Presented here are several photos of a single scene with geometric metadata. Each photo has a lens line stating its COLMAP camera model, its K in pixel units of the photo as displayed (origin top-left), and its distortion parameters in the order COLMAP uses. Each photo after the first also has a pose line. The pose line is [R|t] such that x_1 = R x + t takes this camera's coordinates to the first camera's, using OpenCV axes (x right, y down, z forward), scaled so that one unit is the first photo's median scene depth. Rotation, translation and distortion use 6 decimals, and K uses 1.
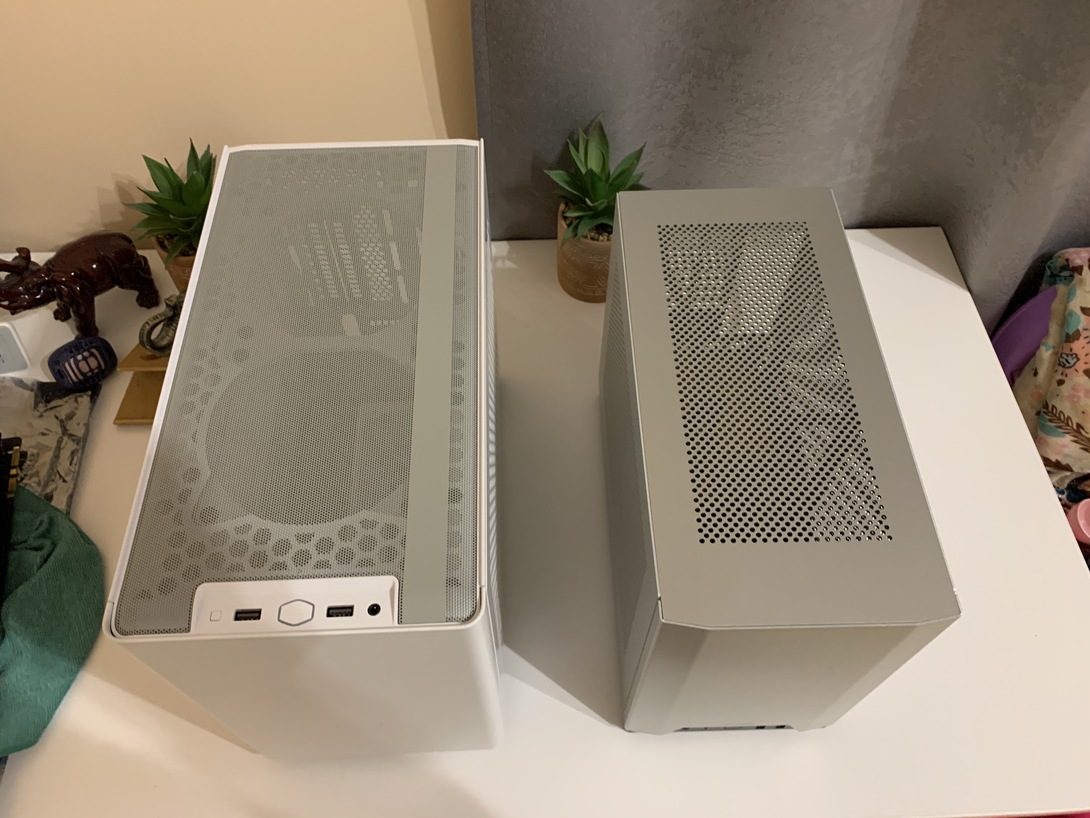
lens RADIAL K [[851.3, 0, 542.6], [0, 851.3, 408.7], [0, 0, 1]] dist [0.004188, -0.000624]
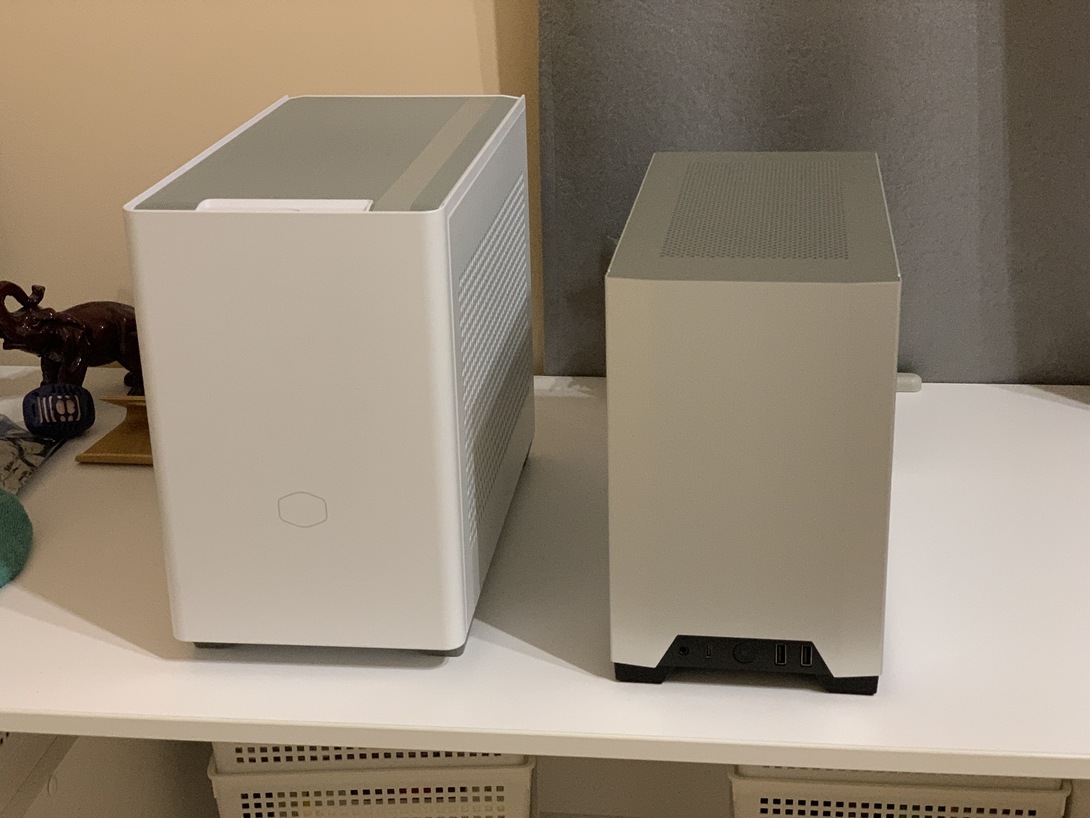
lens RADIAL K [[1647.2, 0, 546.1], [0, 1647.2, 409.5], [0, 0, 1]] dist [-0.060431, 0.000000]
pose [[0.987372, 0.033126, -0.154918, 0.208929], [-0.116327, 0.815428, -0.567049, 0.844633], [0.107540, 0.577910, 0.808984, -0.295772]]
